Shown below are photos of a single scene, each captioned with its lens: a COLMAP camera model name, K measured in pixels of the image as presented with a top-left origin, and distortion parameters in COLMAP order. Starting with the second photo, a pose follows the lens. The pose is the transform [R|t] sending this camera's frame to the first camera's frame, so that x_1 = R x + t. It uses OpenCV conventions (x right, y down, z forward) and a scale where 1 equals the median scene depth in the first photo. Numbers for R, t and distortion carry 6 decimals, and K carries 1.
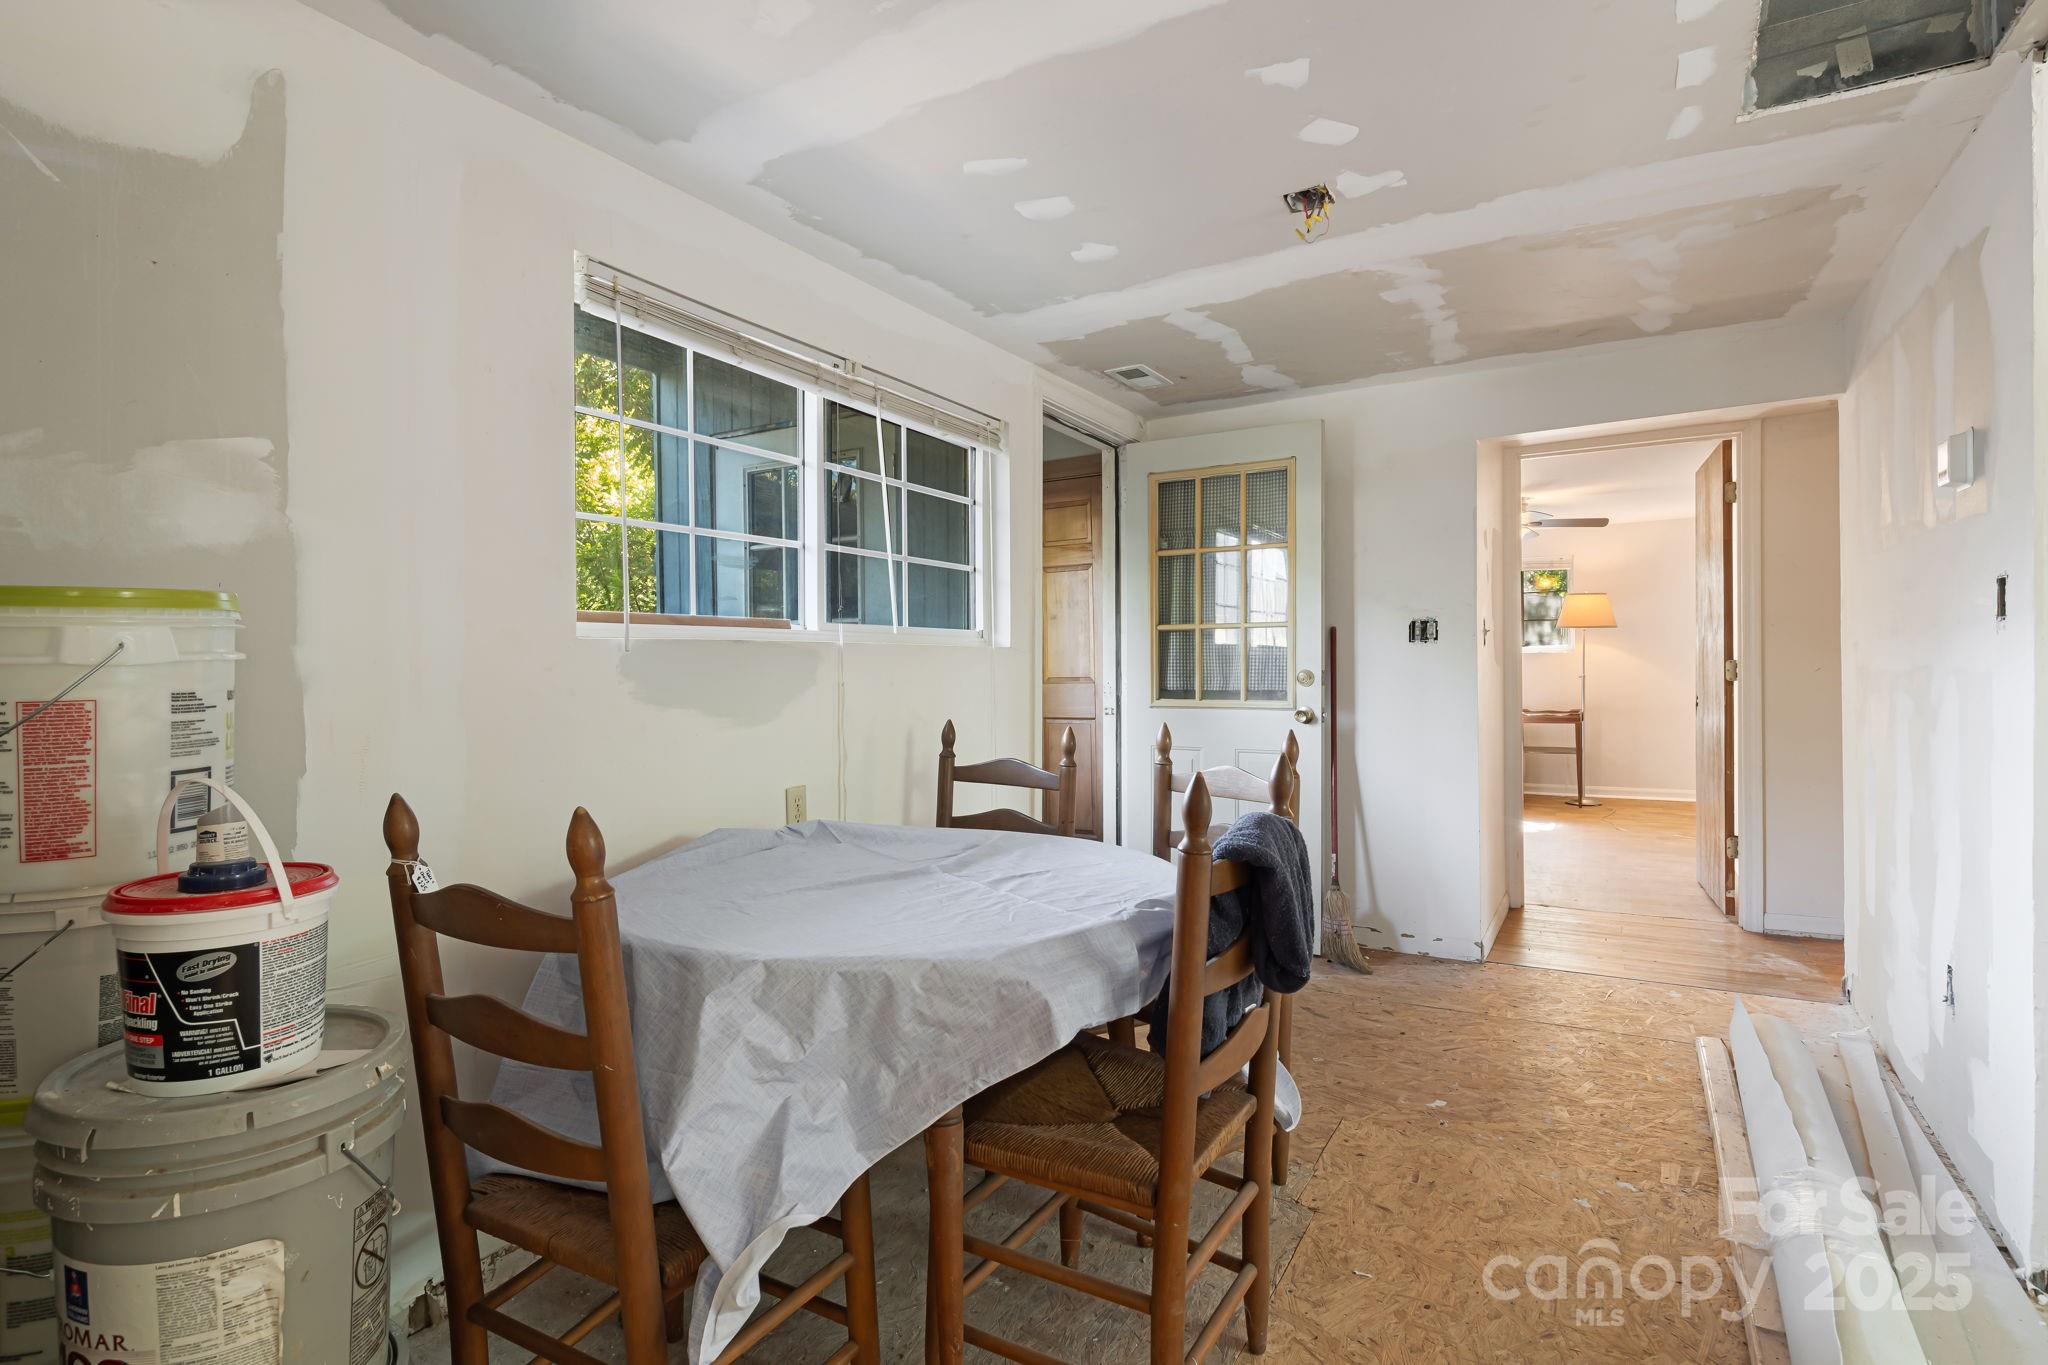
lens RADIAL K [[1004.5, 0, 1026.8], [0, 1004.5, 681.2], [0, 0, 1]] dist [0.001855, 0.000294]
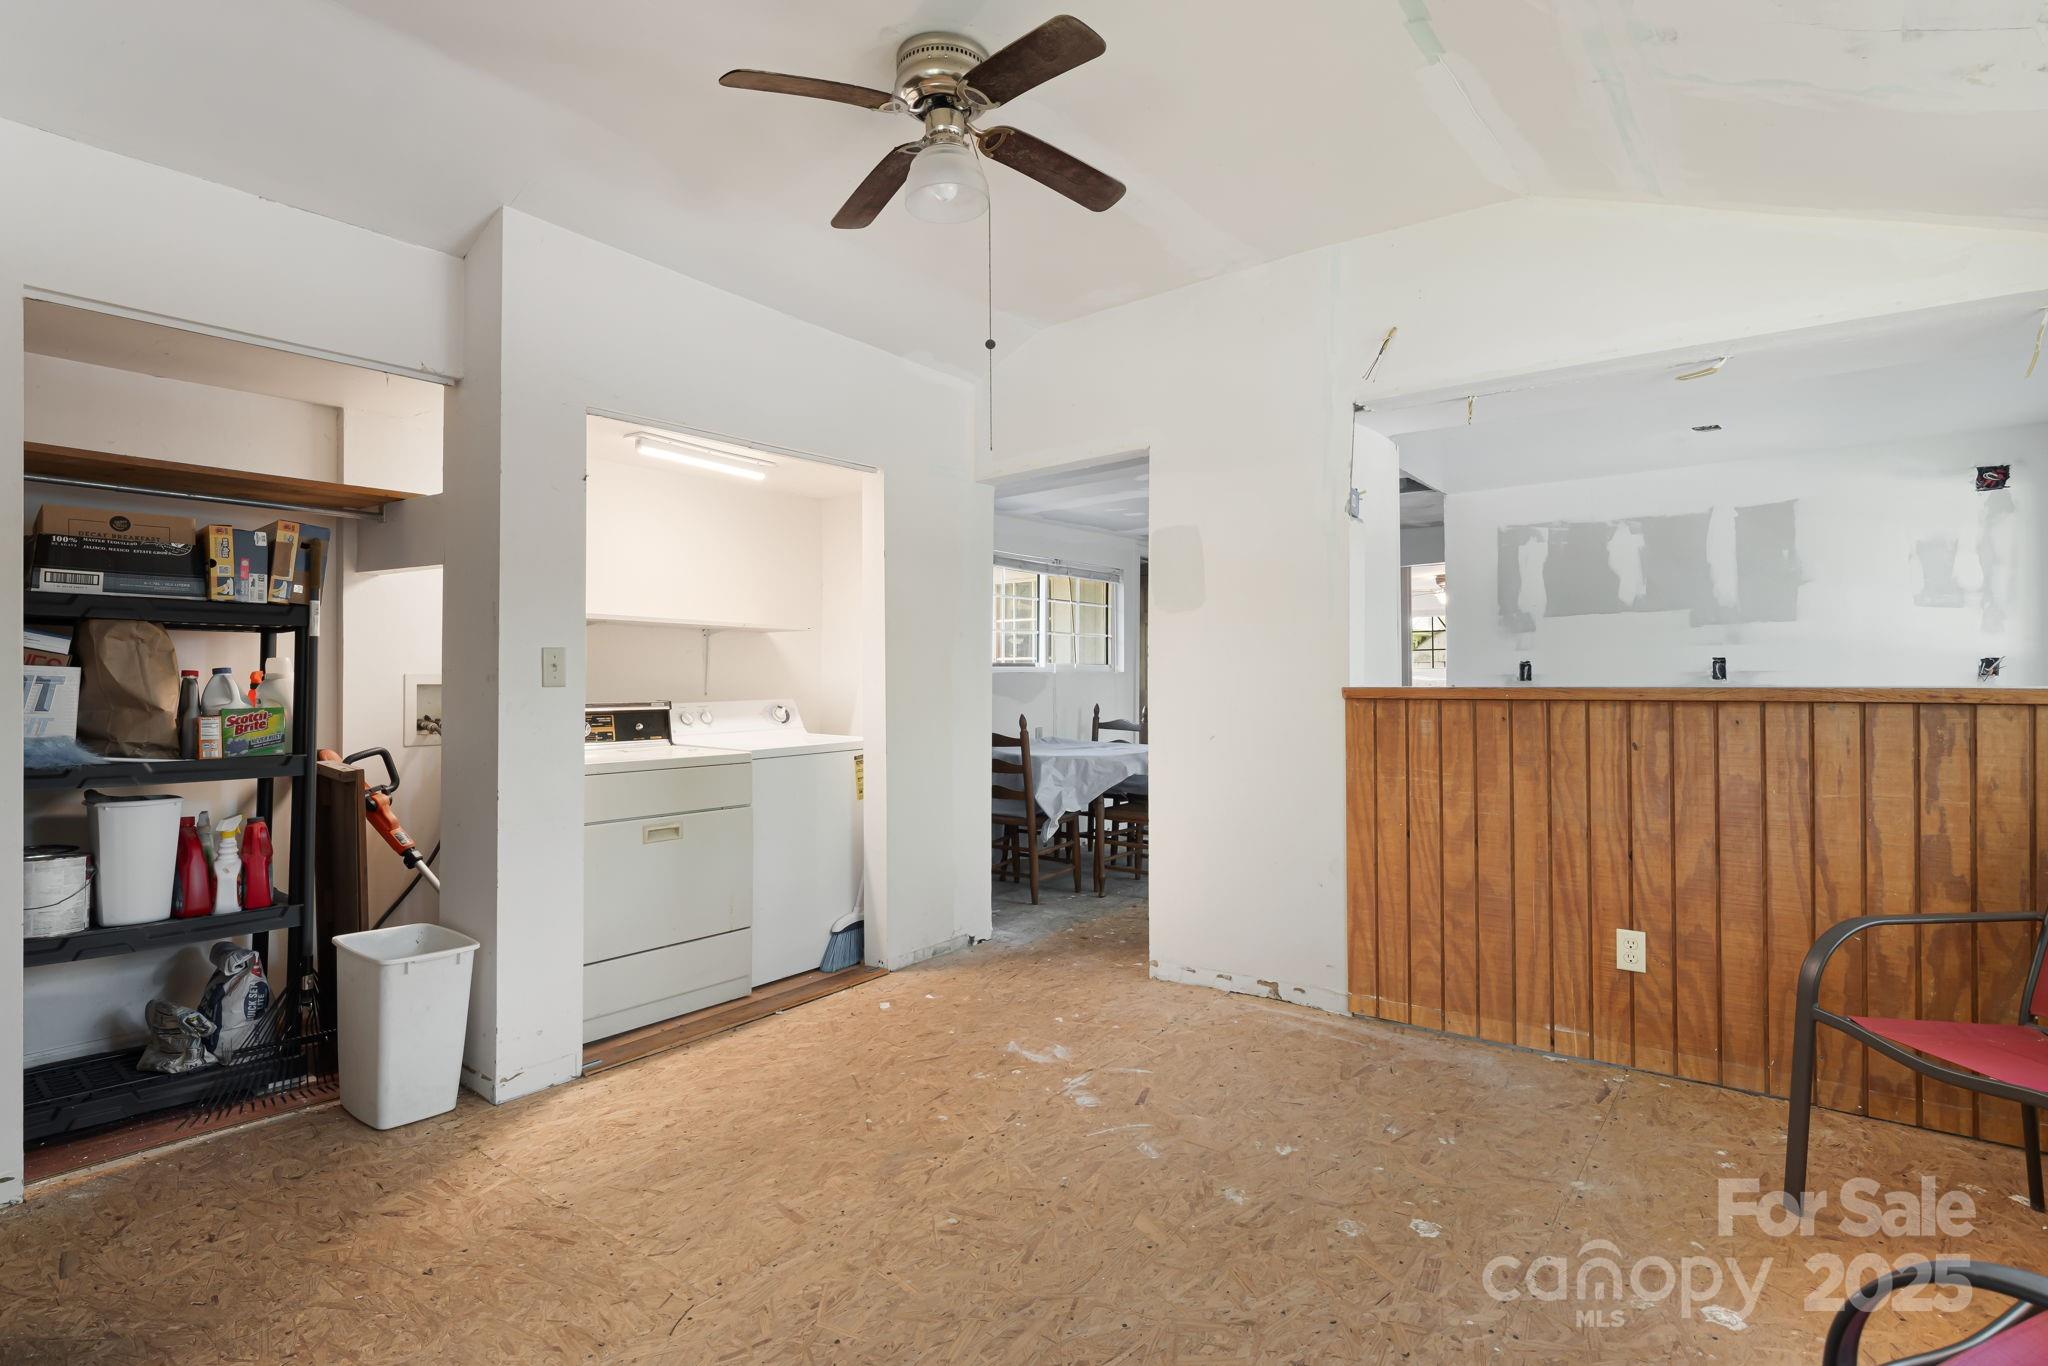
lens RADIAL K [[1004.5, 0, 1020.4], [0, 1004.5, 681.2], [0, 0, 1]] dist [0.001855, 0.000294]
pose [[0.990784, 0.006071, -0.135314, 0.142028], [-0.006997, 0.999955, -0.006368, 0.004902], [0.135269, 0.007256, 0.990782, -3.017282]]
